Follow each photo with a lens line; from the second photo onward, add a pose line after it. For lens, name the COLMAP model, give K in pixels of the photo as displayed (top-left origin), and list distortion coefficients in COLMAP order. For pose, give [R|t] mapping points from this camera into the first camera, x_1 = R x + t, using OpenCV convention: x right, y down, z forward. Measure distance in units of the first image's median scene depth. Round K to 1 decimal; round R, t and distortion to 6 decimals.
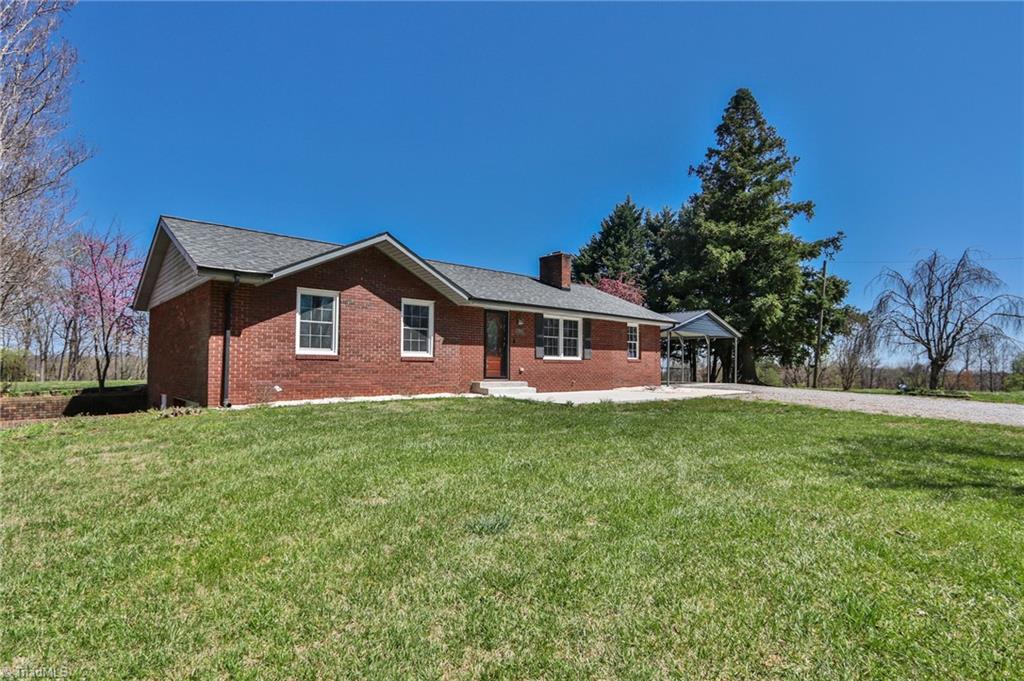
lens RADIAL K [[519.4, 0, 502.1], [0, 519.4, 341.2], [0, 0, 1]] dist [-0.017066, -0.000231]
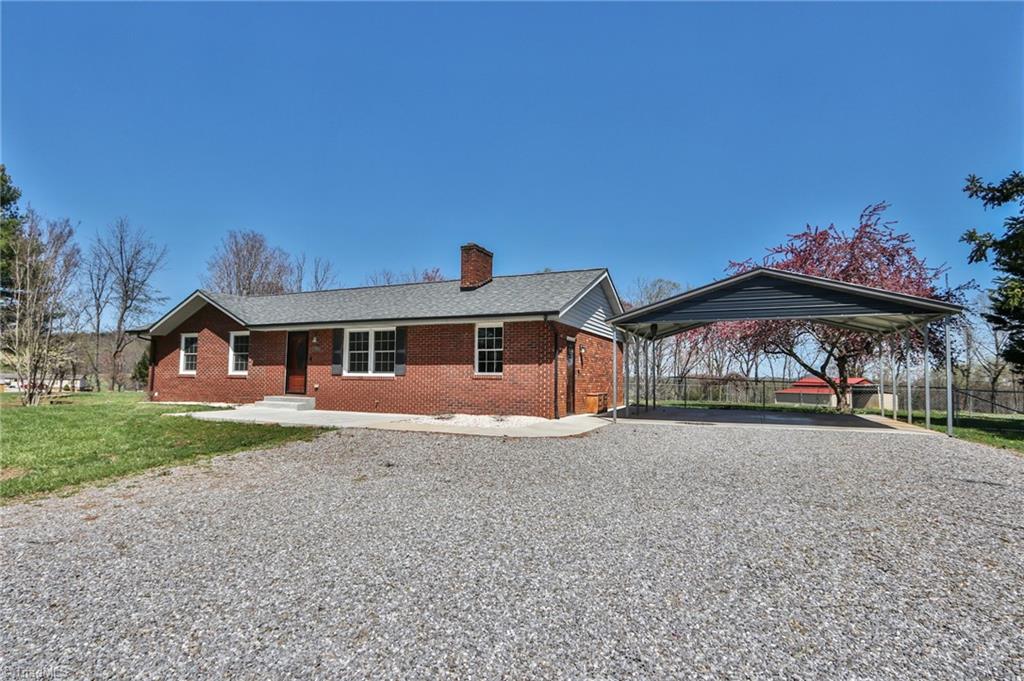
lens RADIAL K [[519.4, 0, 510.5], [0, 519.4, 346.2], [0, 0, 1]] dist [-0.017066, -0.000231]
pose [[0.409270, -0.062897, -0.910243, 1.119716], [0.033759, 0.997982, -0.053781, 0.043275], [0.911789, -0.008718, 0.410567, 0.930936]]
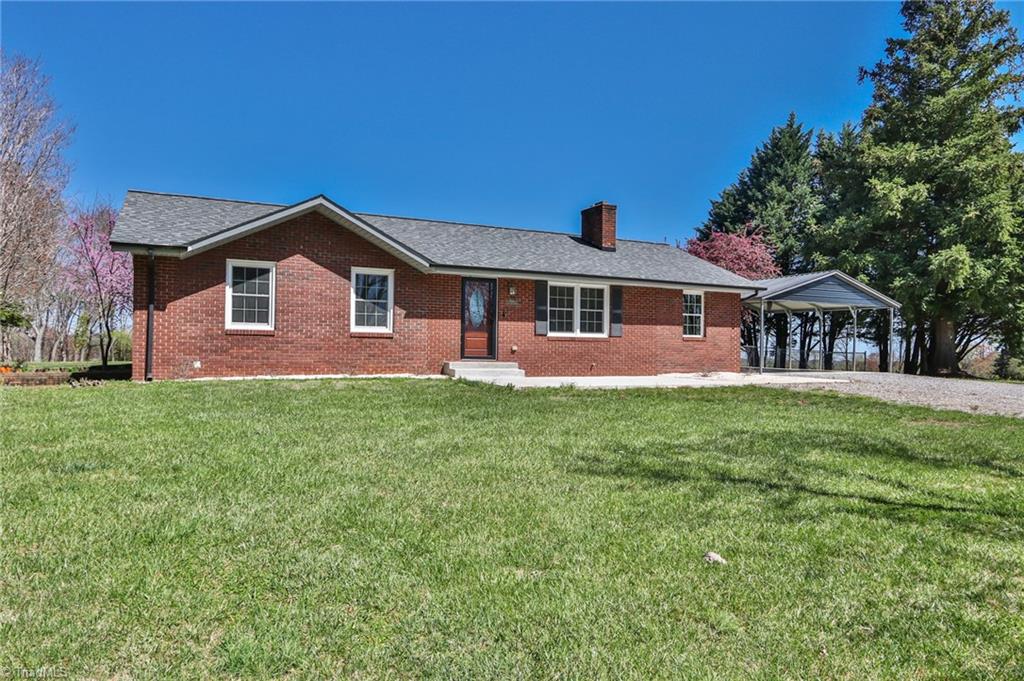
lens RADIAL K [[666.9, 0, 503.8], [0, 666.9, 338.1], [0, 0, 1]] dist [-0.012457, -0.000184]
pose [[0.963445, -0.000738, -0.267905, 0.308418], [0.008008, 0.999629, 0.026044, 0.010044], [0.267786, -0.027238, 0.963093, -0.035784]]
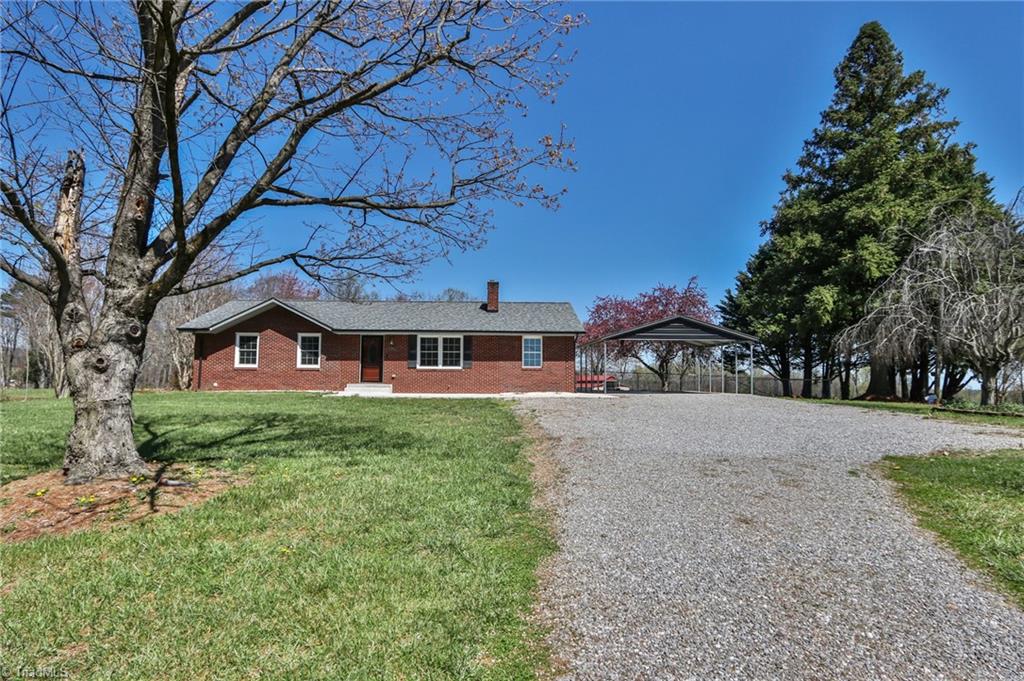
lens RADIAL K [[519.4, 0, 508.4], [0, 519.4, 344.7], [0, 0, 1]] dist [-0.017066, -0.000231]
pose [[0.765500, -0.052171, -0.641317, 1.177324], [0.030167, 0.998521, -0.045222, 0.042621], [0.642728, 0.015271, 0.765942, 0.125750]]
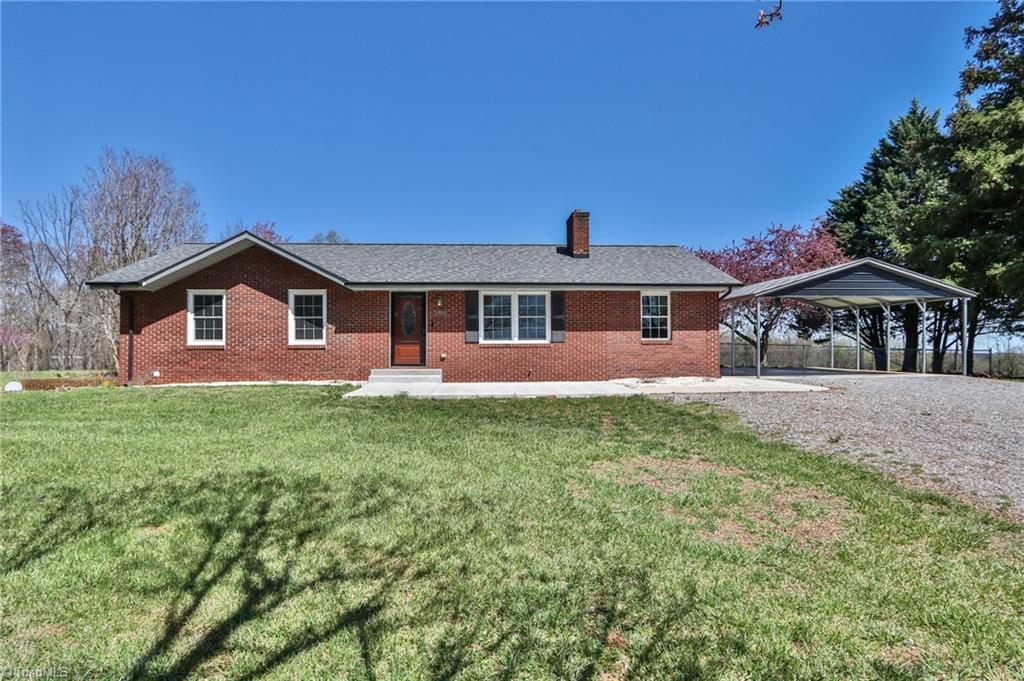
lens RADIAL K [[519.4, 0, 510.0], [0, 519.4, 345.9], [0, 0, 1]] dist [-0.017066, -0.000231]
pose [[0.788266, -0.021590, -0.614956, 0.675607], [0.041191, 0.998994, 0.017726, 0.025903], [0.613954, -0.039304, 0.788362, 0.368694]]
